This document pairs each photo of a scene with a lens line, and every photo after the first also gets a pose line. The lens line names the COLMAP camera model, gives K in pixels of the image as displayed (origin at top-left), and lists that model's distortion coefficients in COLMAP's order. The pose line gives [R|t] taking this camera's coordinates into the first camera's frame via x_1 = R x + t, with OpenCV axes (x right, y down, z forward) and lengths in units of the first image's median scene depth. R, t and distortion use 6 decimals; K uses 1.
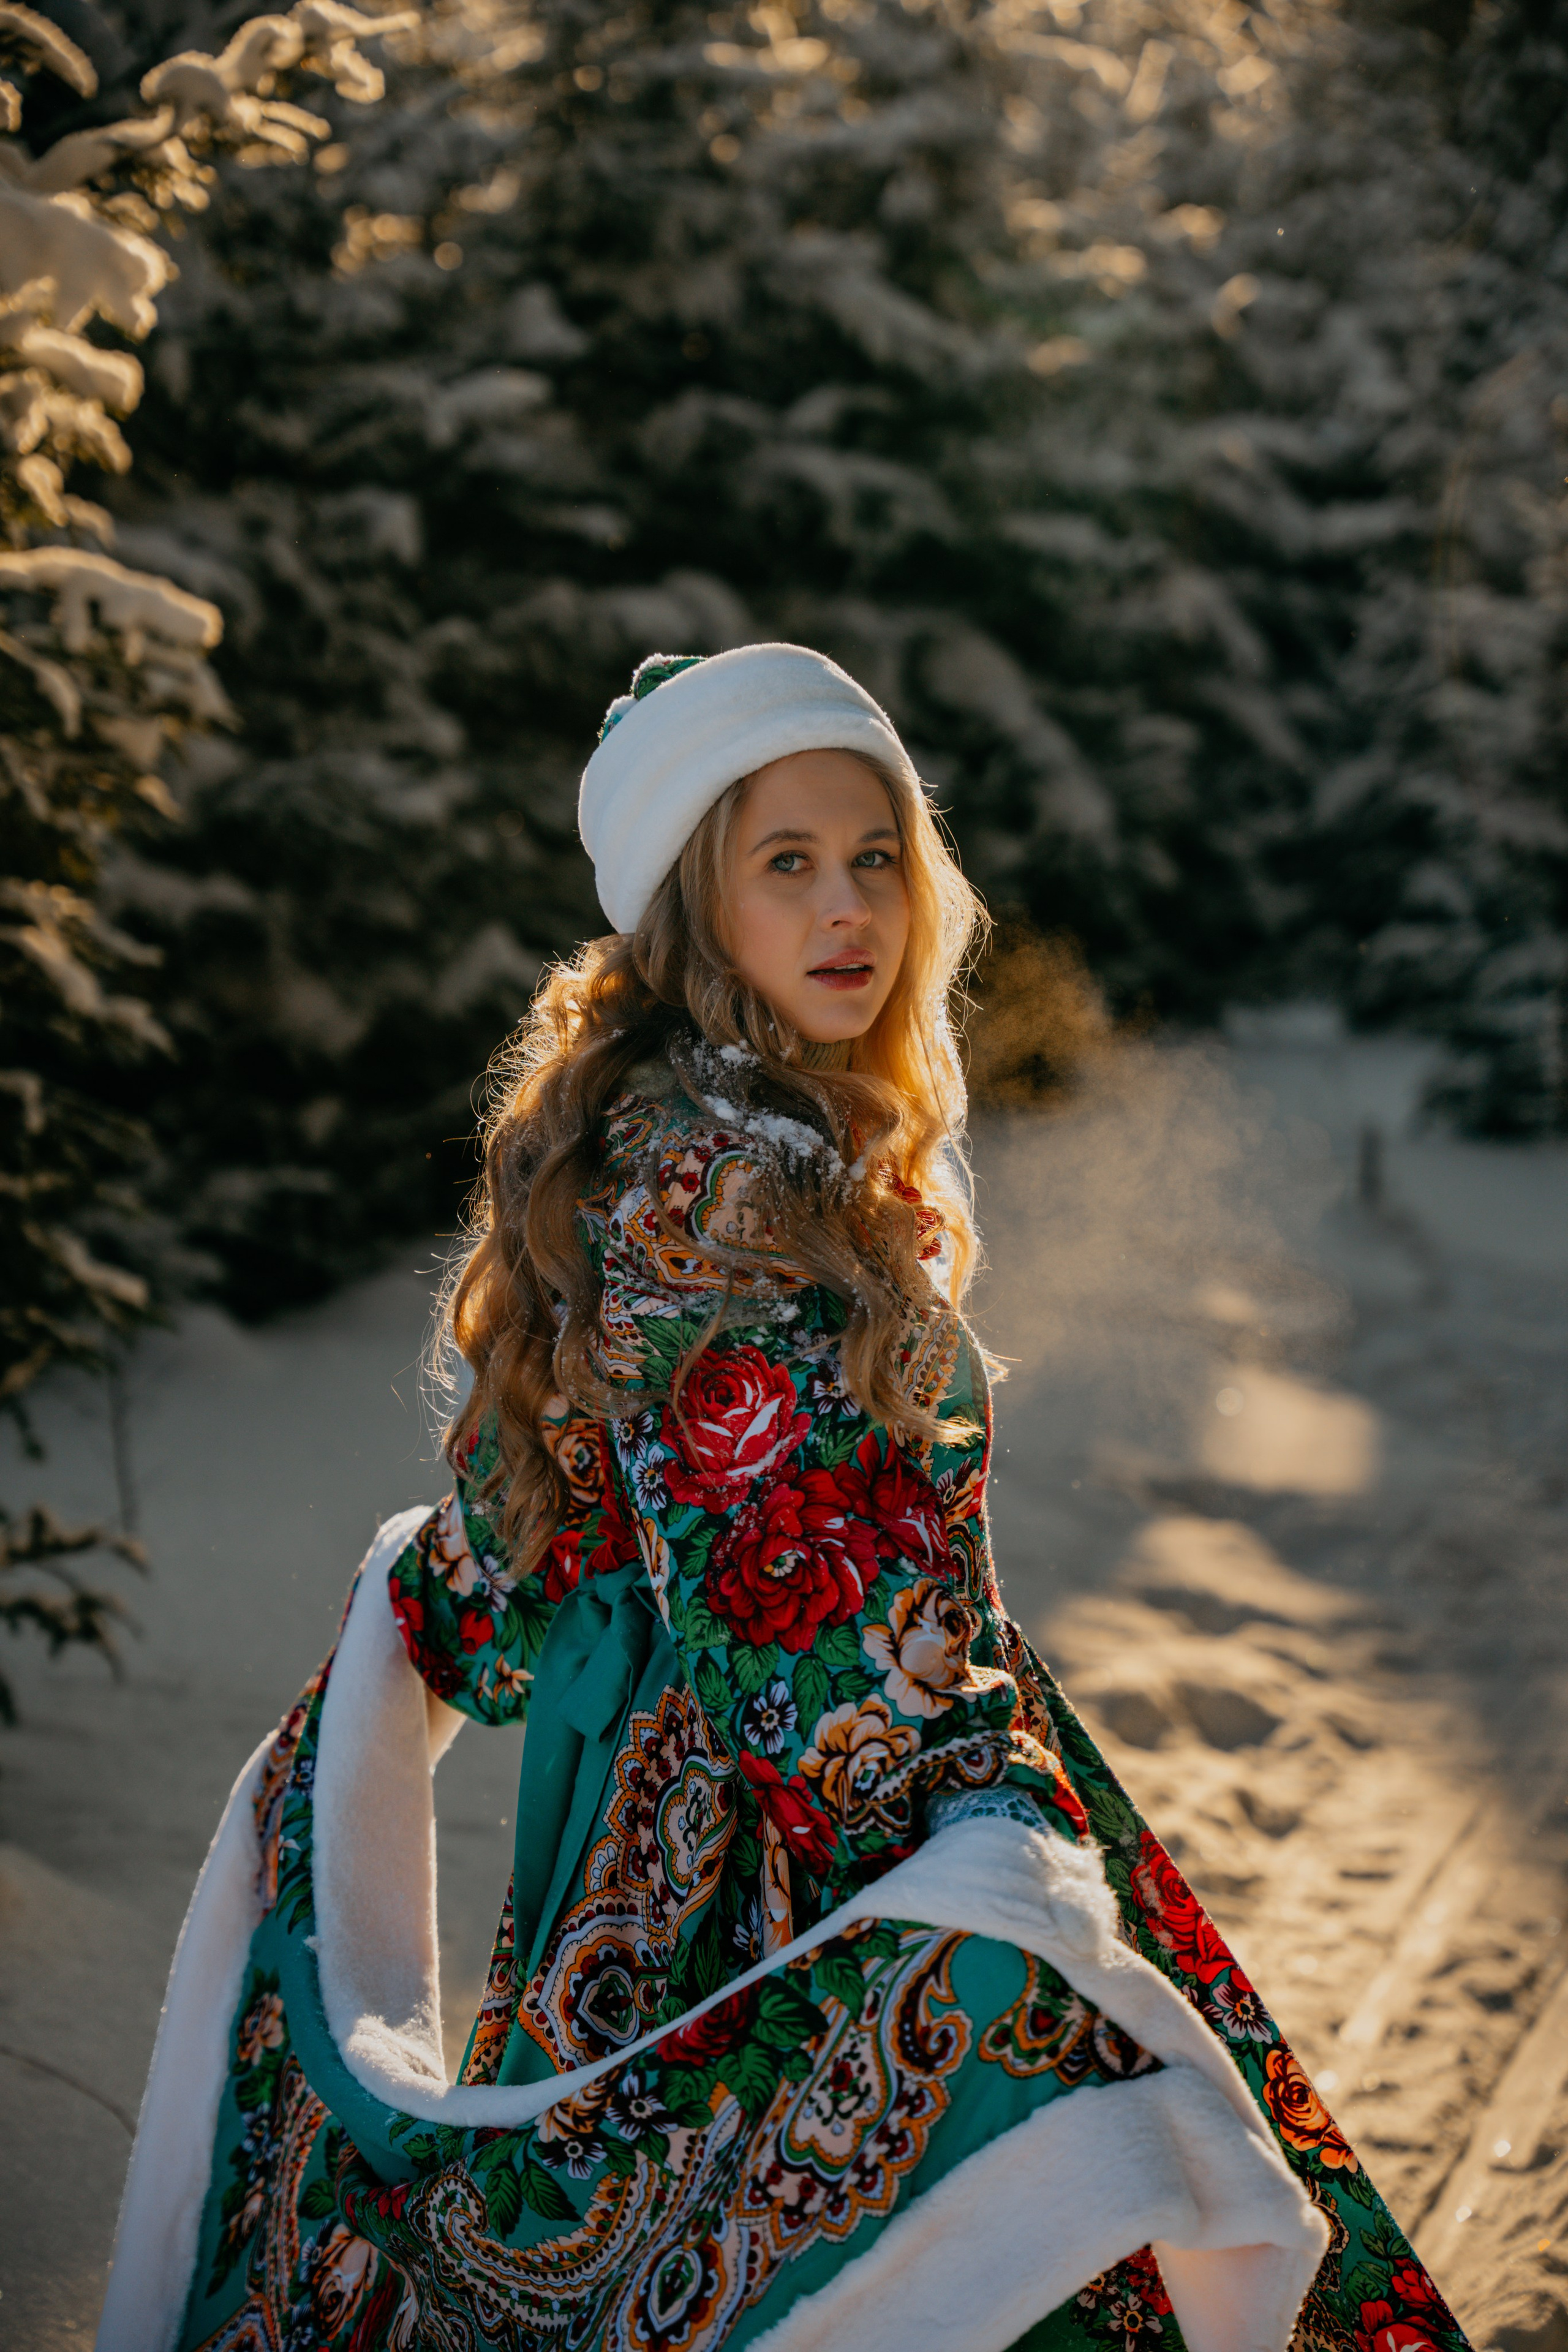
lens RADIAL K [[4778.0, 0, 780.5], [0, 4778.0, 1184.0], [0, 0, 1]] dist [0.301199, 0.000000]
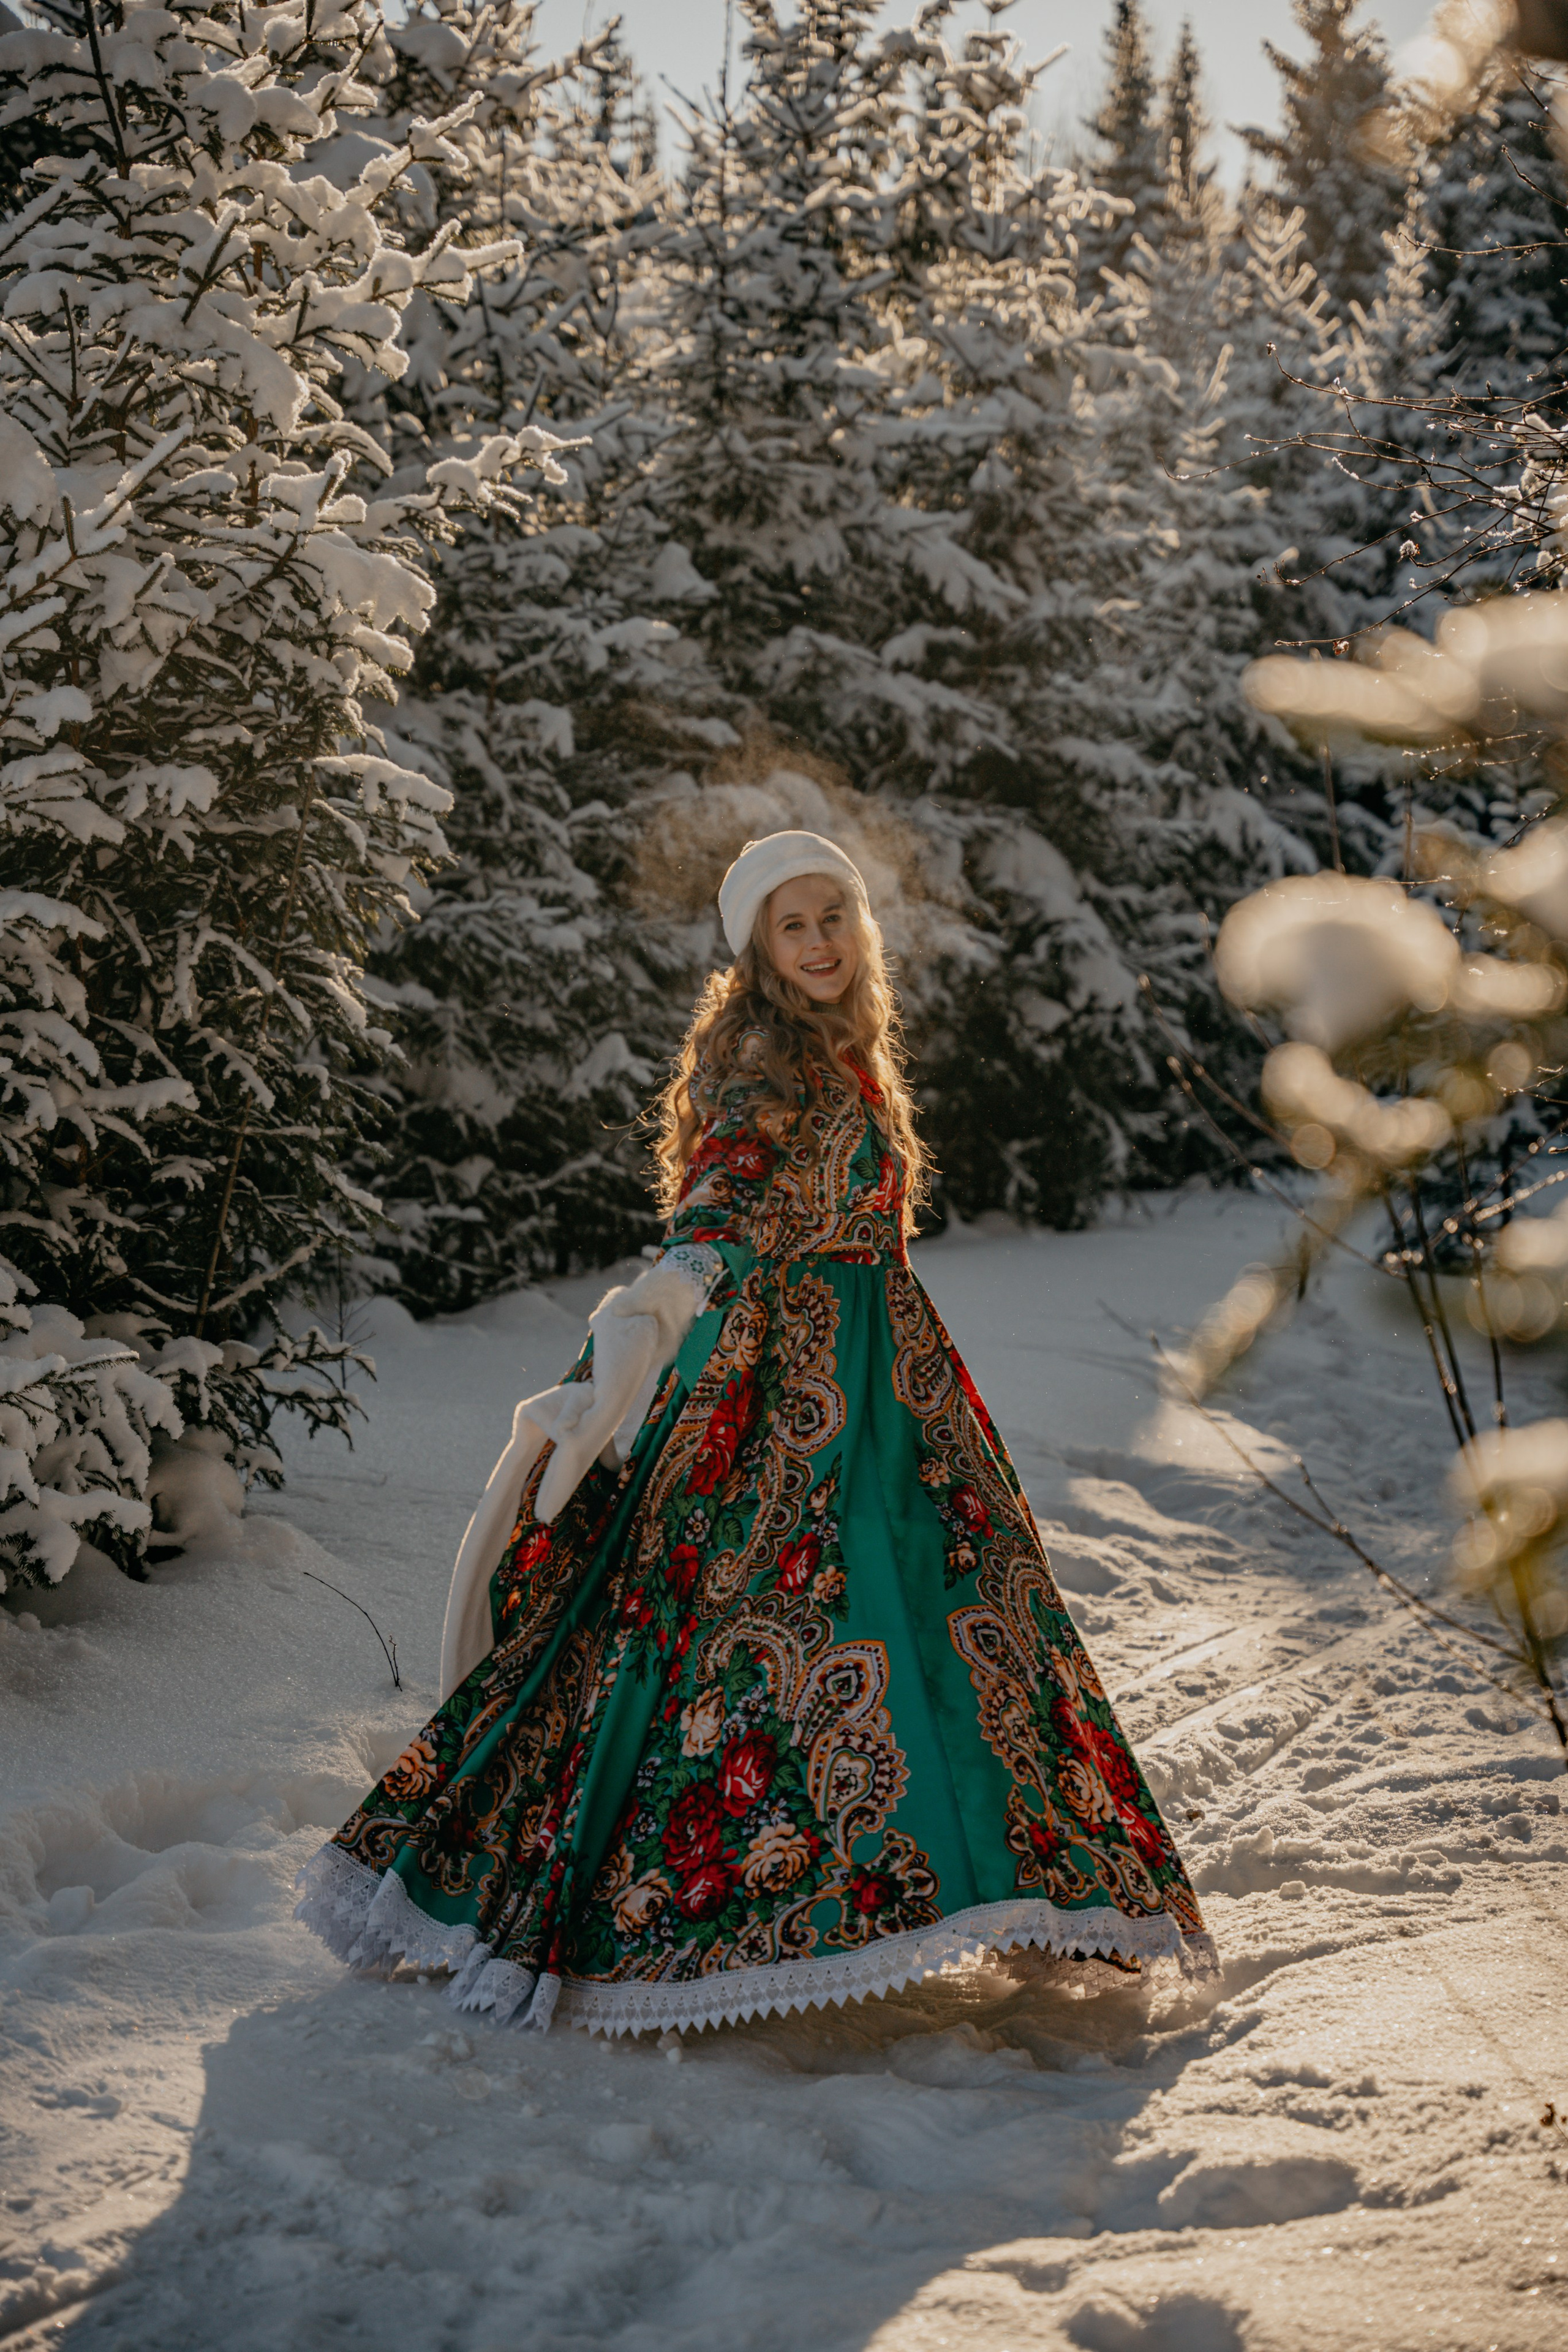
lens RADIAL K [[4778.0, 0, 788.6], [0, 4778.0, 1170.1], [0, 0, 1]] dist [0.301199, 0.000000]
pose [[0.998368, 0.051549, -0.024570, 0.021522], [-0.052531, 0.997770, -0.041167, 0.033994], [0.022393, 0.042391, 0.998850, -0.300223]]
